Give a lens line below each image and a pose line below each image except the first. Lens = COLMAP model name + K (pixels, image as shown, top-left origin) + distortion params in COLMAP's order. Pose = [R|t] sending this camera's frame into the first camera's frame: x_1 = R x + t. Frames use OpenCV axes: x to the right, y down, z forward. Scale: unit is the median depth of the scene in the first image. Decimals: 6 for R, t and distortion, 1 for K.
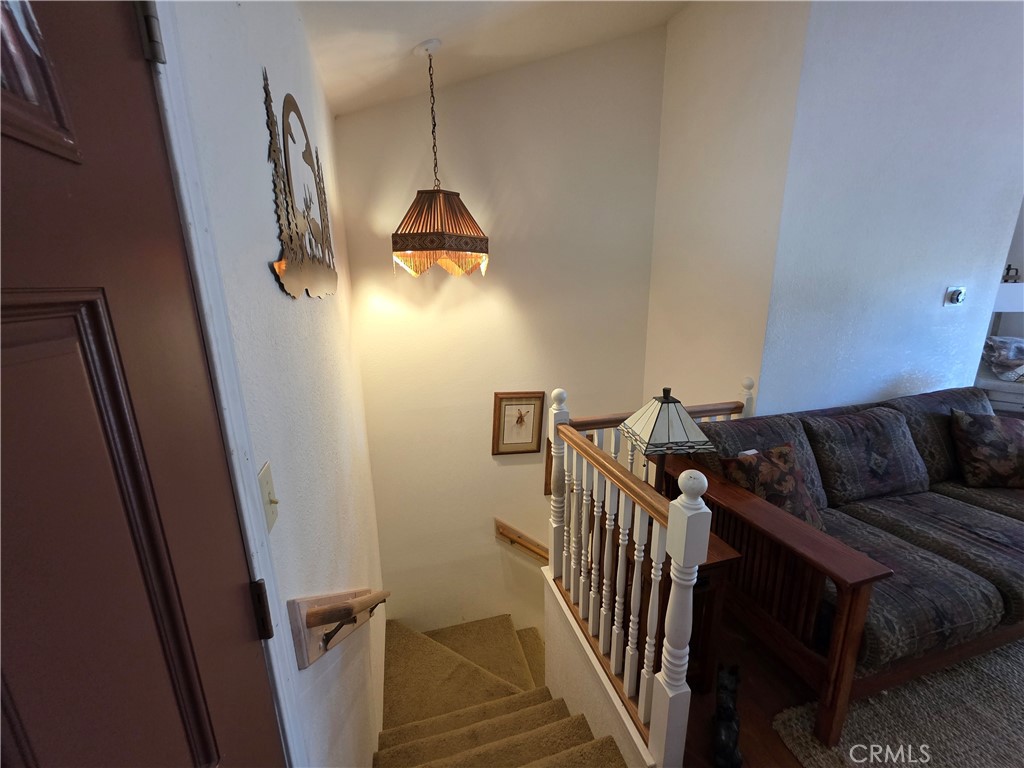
lens RADIAL K [[412.8, 0, 511.1], [0, 412.8, 391.2], [0, 0, 1]] dist [0.001448, -0.000173]
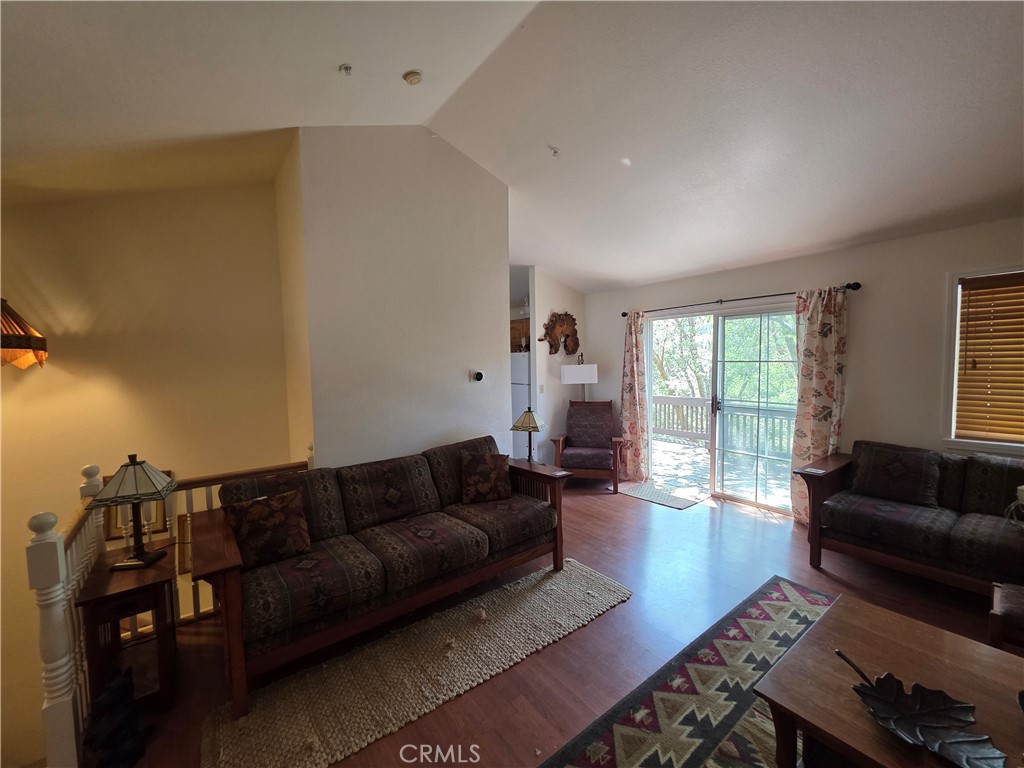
lens RADIAL K [[412.8, 0, 511.6], [0, 412.8, 380.9], [0, 0, 1]] dist [0.001448, -0.000173]
pose [[0.932947, -0.027989, 0.358924, 0.758282], [0.101398, 0.977041, -0.187373, 0.096069], [-0.345439, 0.211203, 0.914366, -0.490526]]
